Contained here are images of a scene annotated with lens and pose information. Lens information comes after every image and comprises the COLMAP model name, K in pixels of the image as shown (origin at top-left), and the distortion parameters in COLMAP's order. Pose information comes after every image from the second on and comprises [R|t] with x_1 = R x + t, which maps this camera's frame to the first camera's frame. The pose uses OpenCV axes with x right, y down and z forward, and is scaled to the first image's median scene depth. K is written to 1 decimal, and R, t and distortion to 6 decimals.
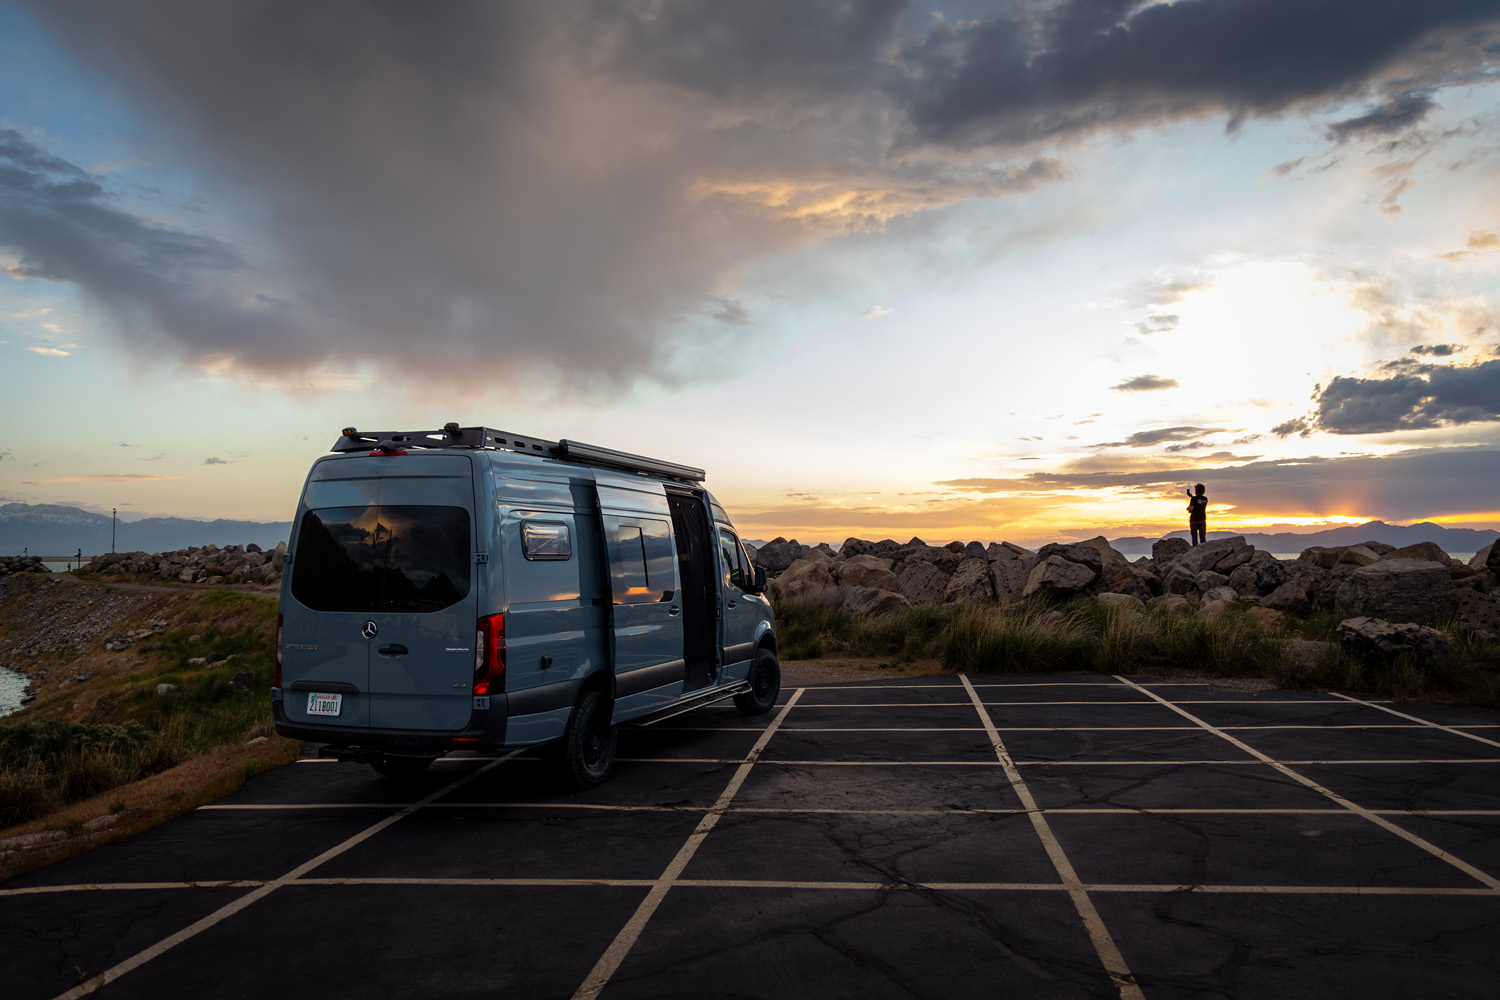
lens RADIAL K [[1063.4, 0, 799.7], [0, 1063.4, 496.5], [0, 0, 1]] dist [0.004764, 0.000574]
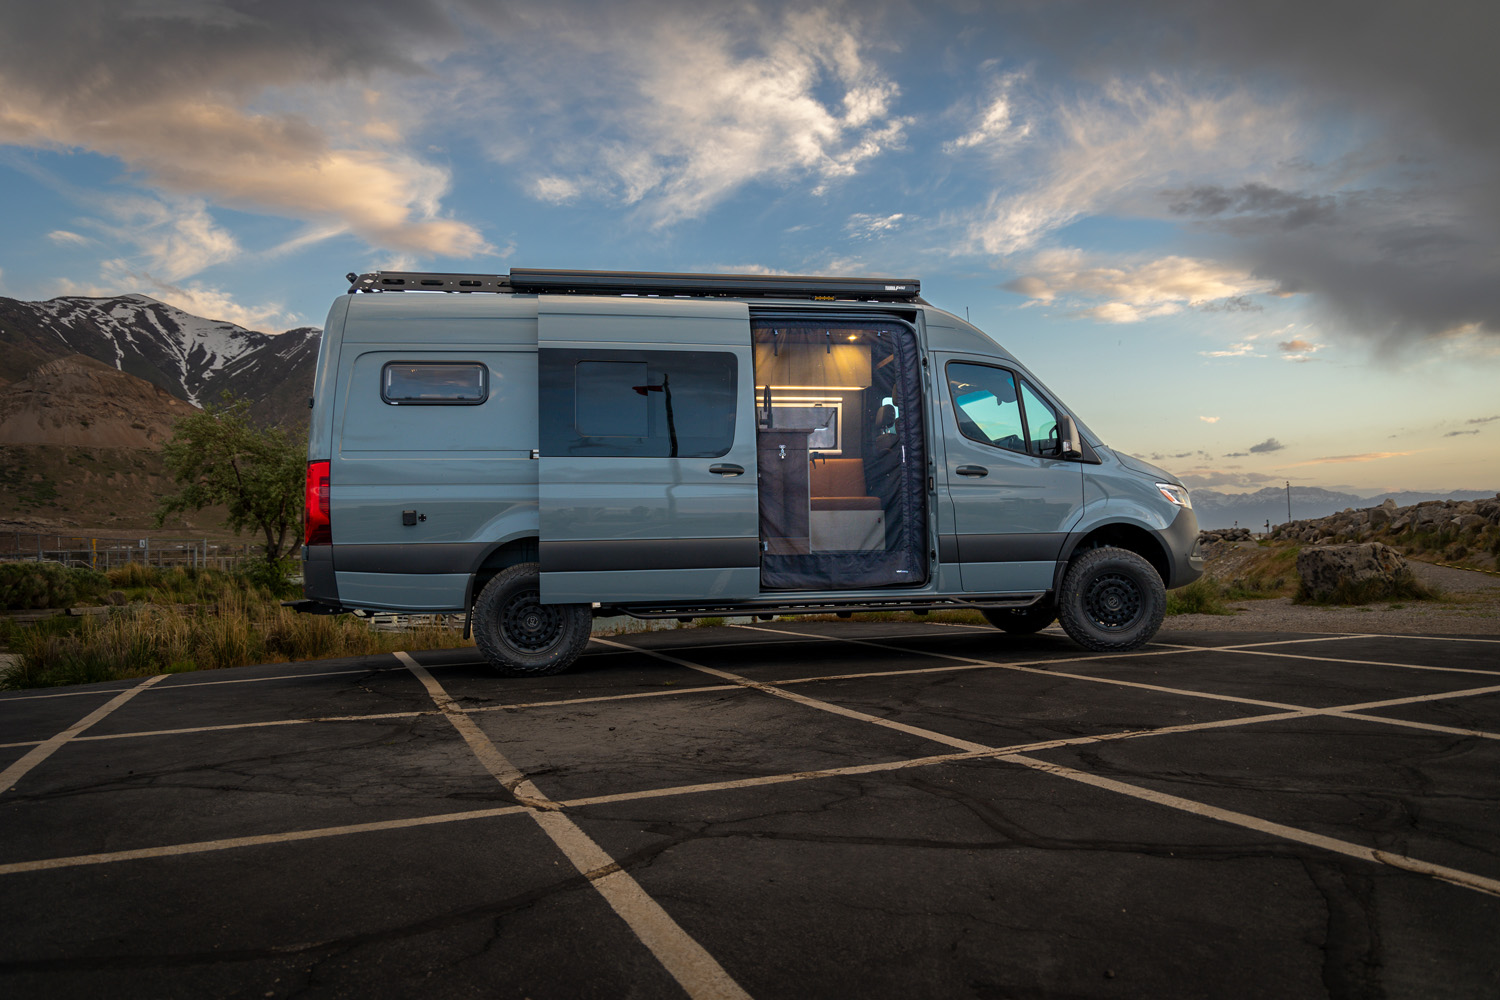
lens RADIAL K [[1004.3, 0, 750.0], [0, 1004.3, 500.0], [0, 0, 1]] dist [0.007331, 0.003790]
pose [[0.440983, -0.051166, -0.896056, 0.573432], [0.074236, 0.997032, -0.020398, 0.161038], [0.894440, -0.057525, 0.443473, 0.796473]]
